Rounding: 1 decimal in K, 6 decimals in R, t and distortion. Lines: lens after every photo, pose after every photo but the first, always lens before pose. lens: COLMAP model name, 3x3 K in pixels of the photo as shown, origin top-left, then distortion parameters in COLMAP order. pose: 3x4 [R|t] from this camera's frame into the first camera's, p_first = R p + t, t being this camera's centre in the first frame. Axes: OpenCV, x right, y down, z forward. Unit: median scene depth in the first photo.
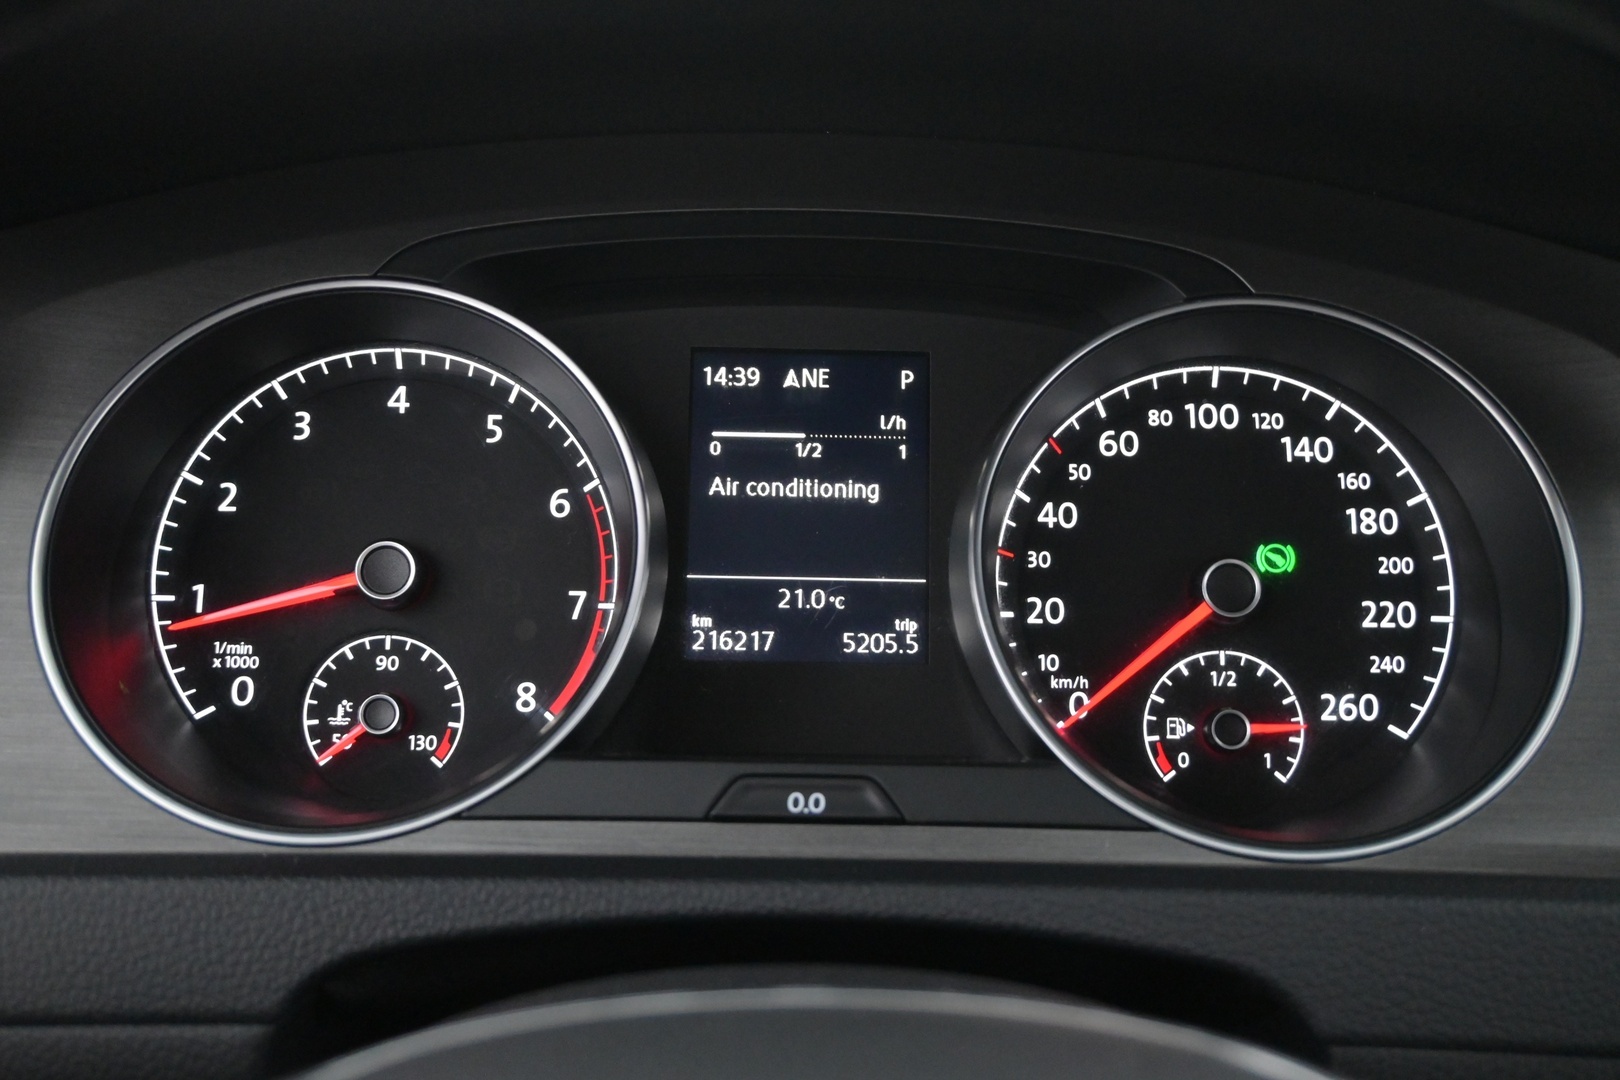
lens RADIAL K [[1777.7, 0, 805.3], [0, 1777.7, 541.2], [0, 0, 1]] dist [0.009488, 0.000000]
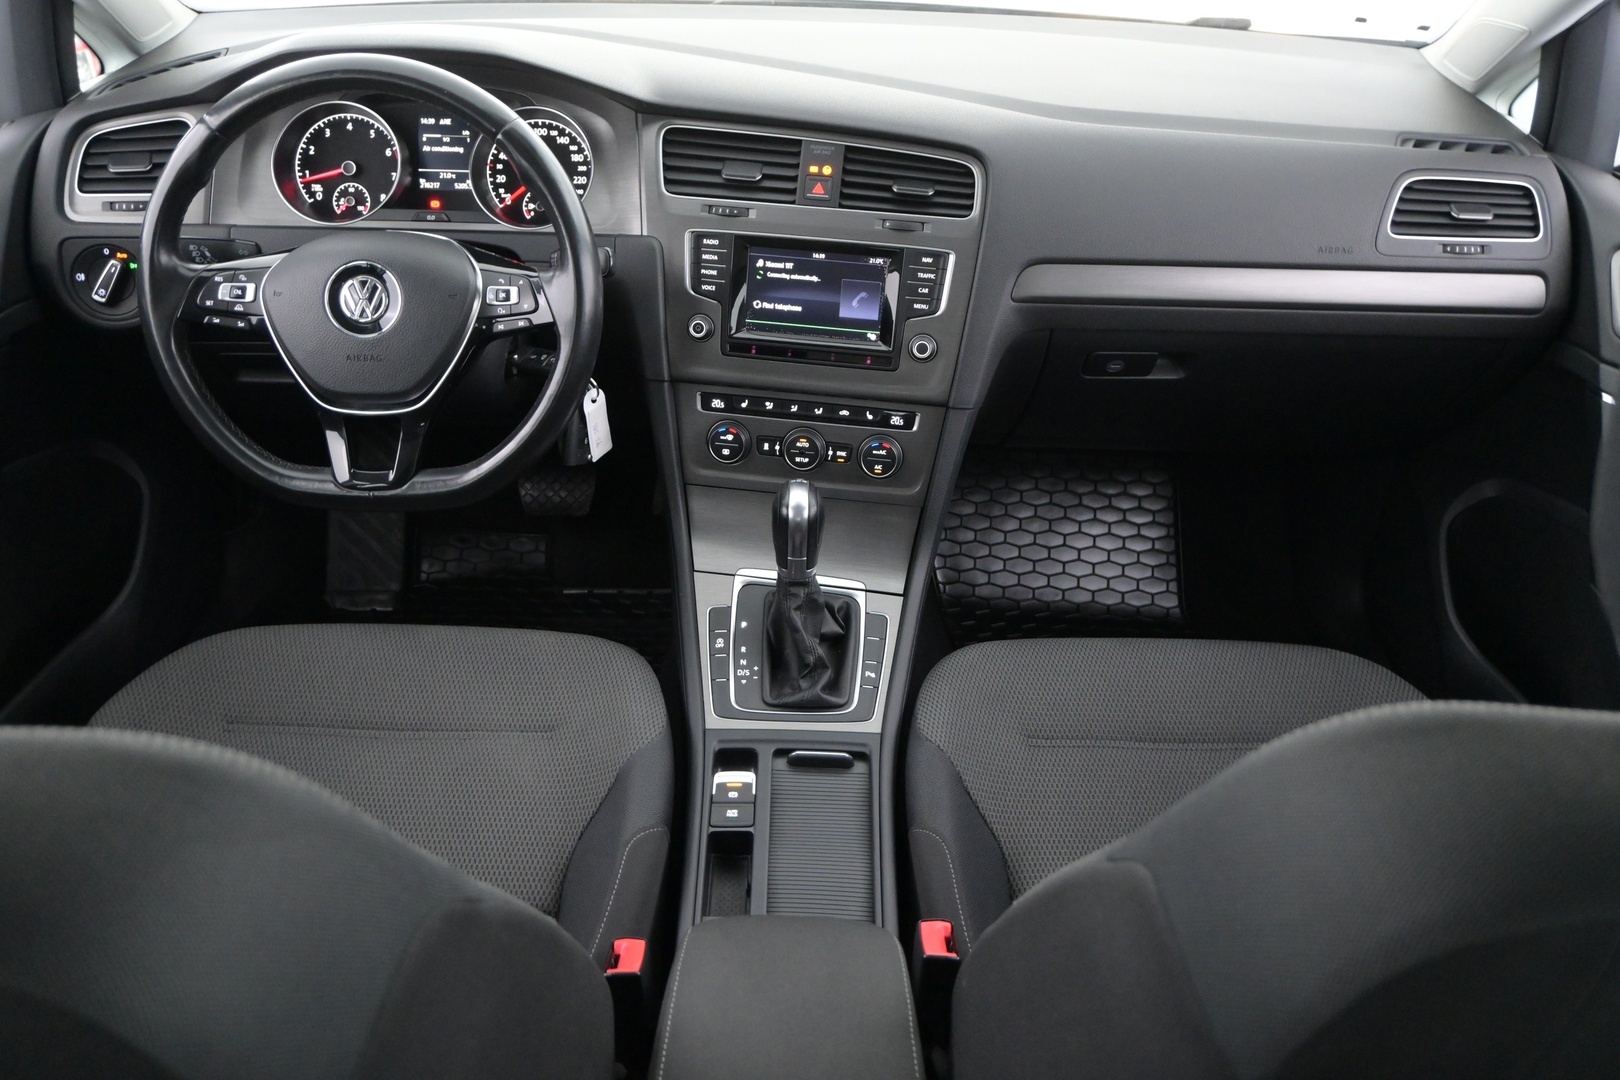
lens RADIAL K [[1378.3, 0, 810.6], [0, 1378.3, 535.6], [0, 0, 1]] dist [0.014317, -0.019795]
pose [[0.999919, 0.008424, -0.009513, 0.940809], [-0.005376, 0.958824, 0.283951, -0.087323], [0.011513, -0.283877, 0.958792, -2.506827]]
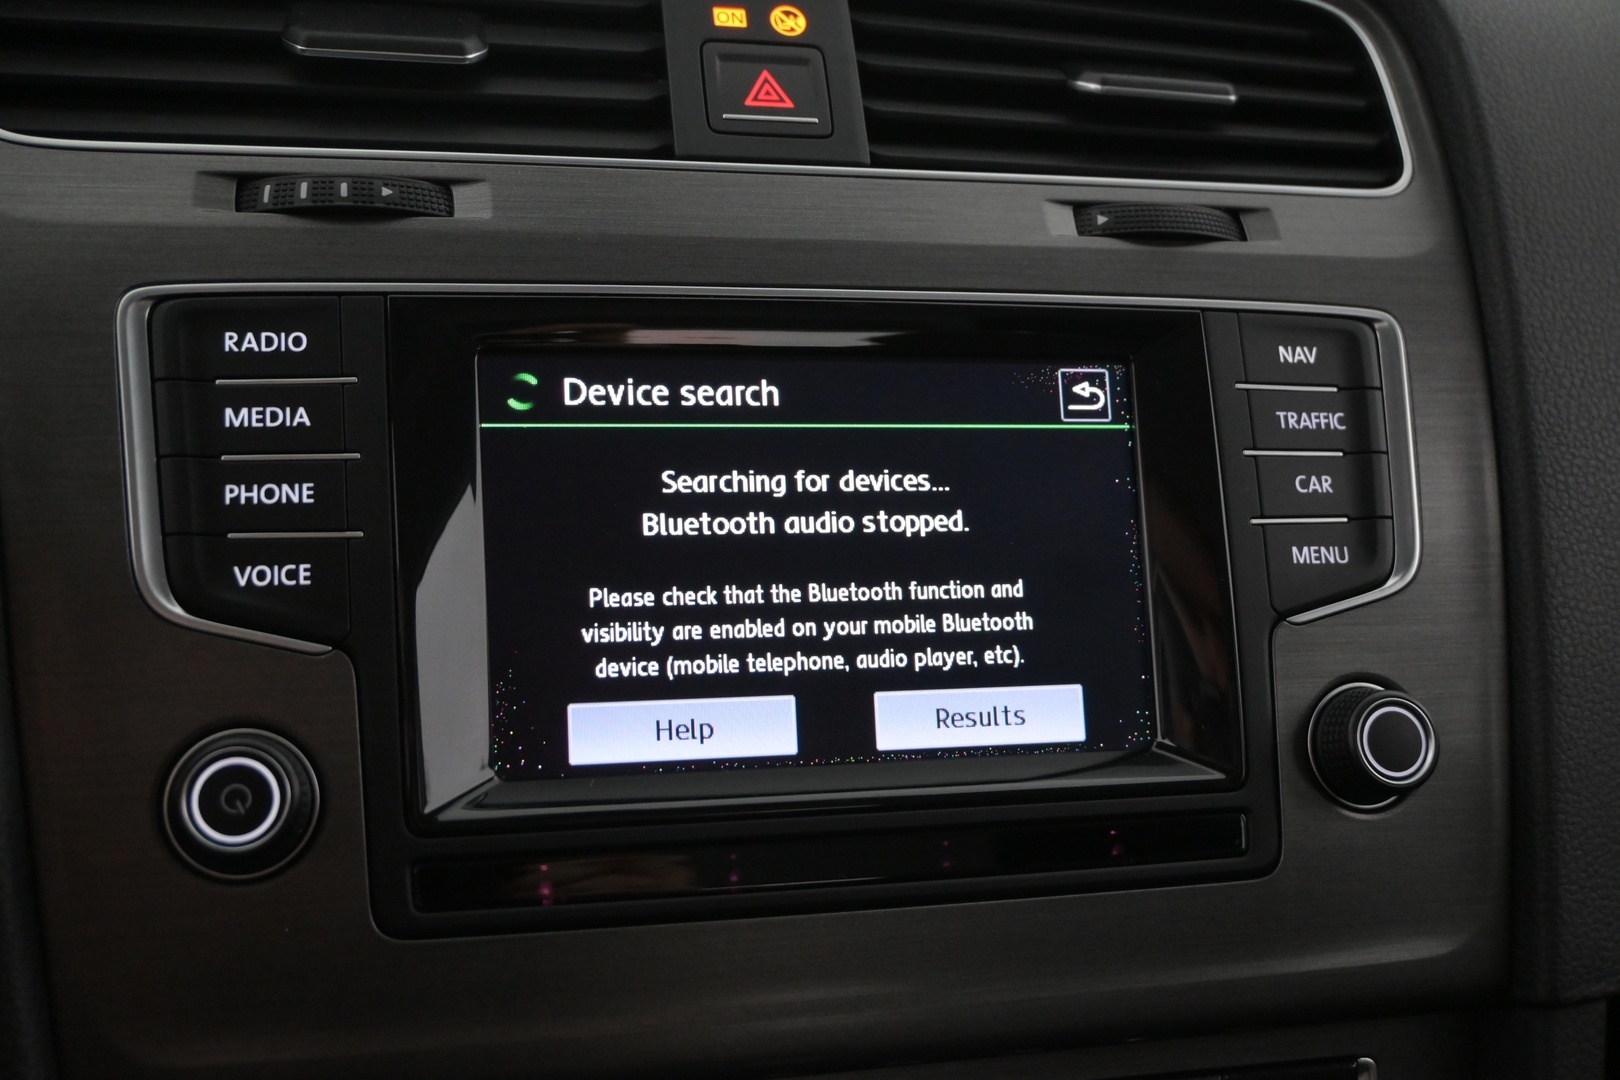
lens RADIAL K [[1640.3, 0, 805.3], [0, 1640.3, 541.5], [0, 0, 1]] dist [-0.003674, 0.000000]
pose [[0.928282, -0.070972, 0.365042, 0.622690], [0.095967, 0.994089, -0.050765, 0.317374], [-0.359281, 0.082156, 0.929606, 0.023064]]
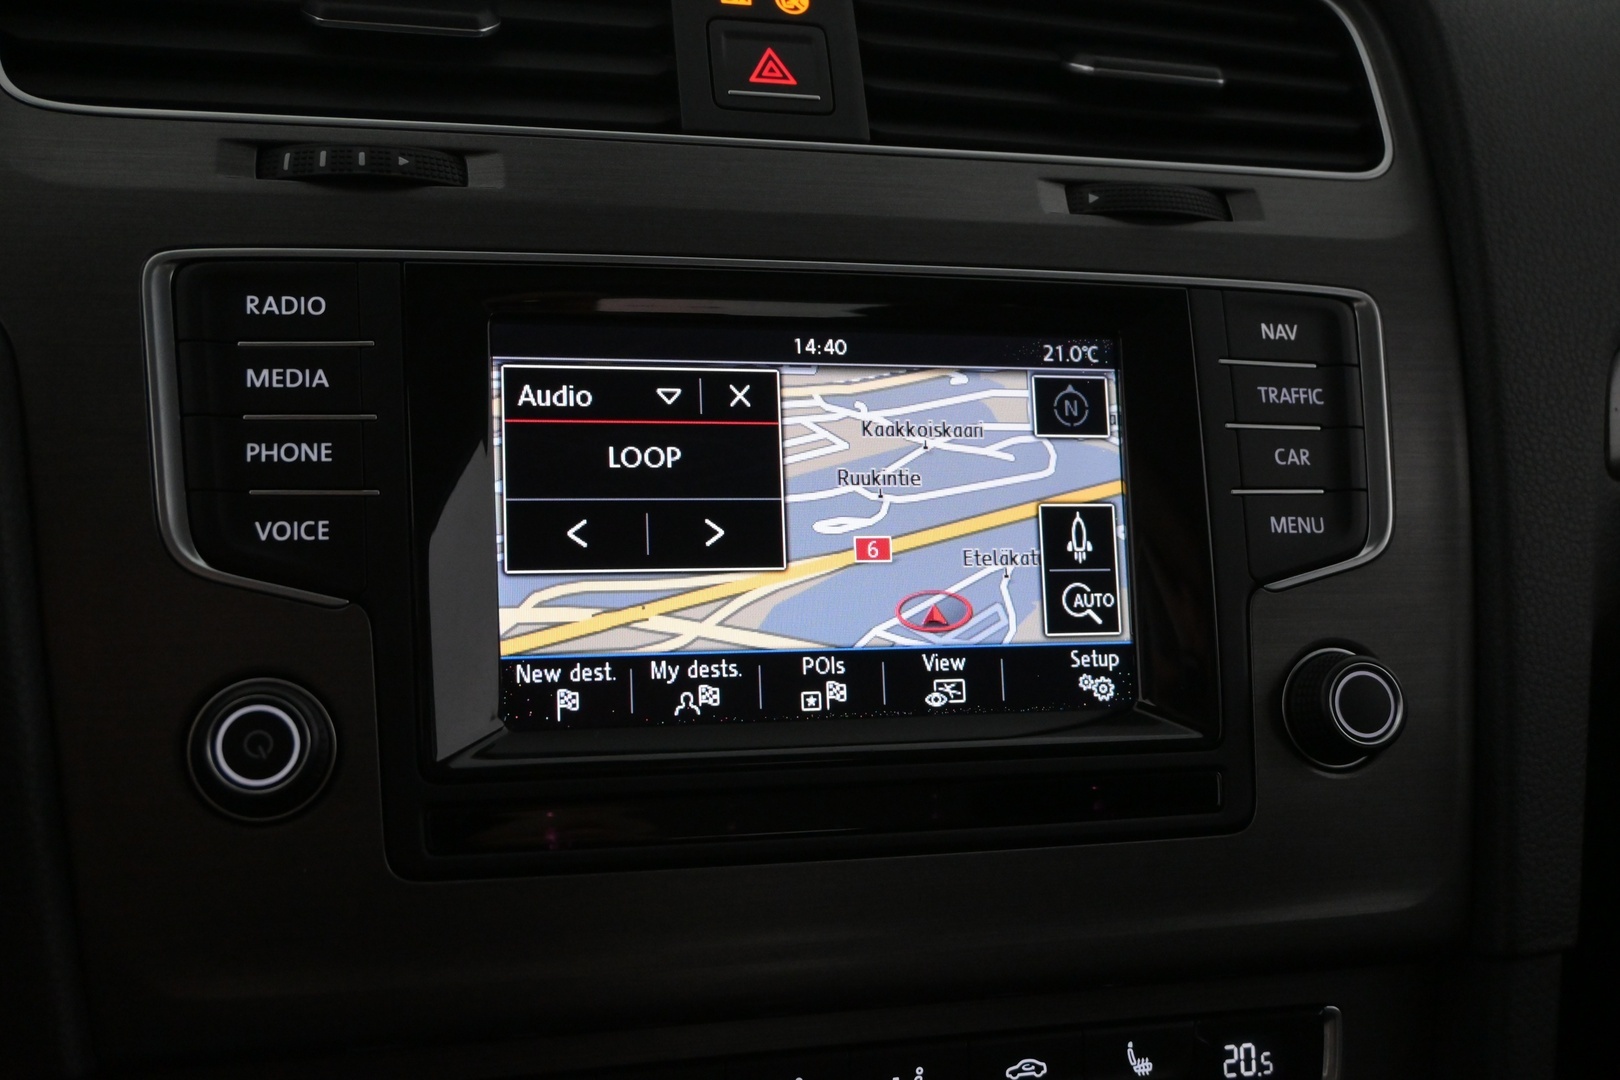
lens RADIAL K [[1640.3, 0, 806.6], [0, 1640.3, 542.6], [0, 0, 1]] dist [-0.003674, 0.000000]
pose [[0.924283, -0.066312, 0.375905, 0.603280], [0.084023, 0.995985, -0.030899, 0.321181], [-0.372347, 0.060144, 0.926143, -0.001167]]
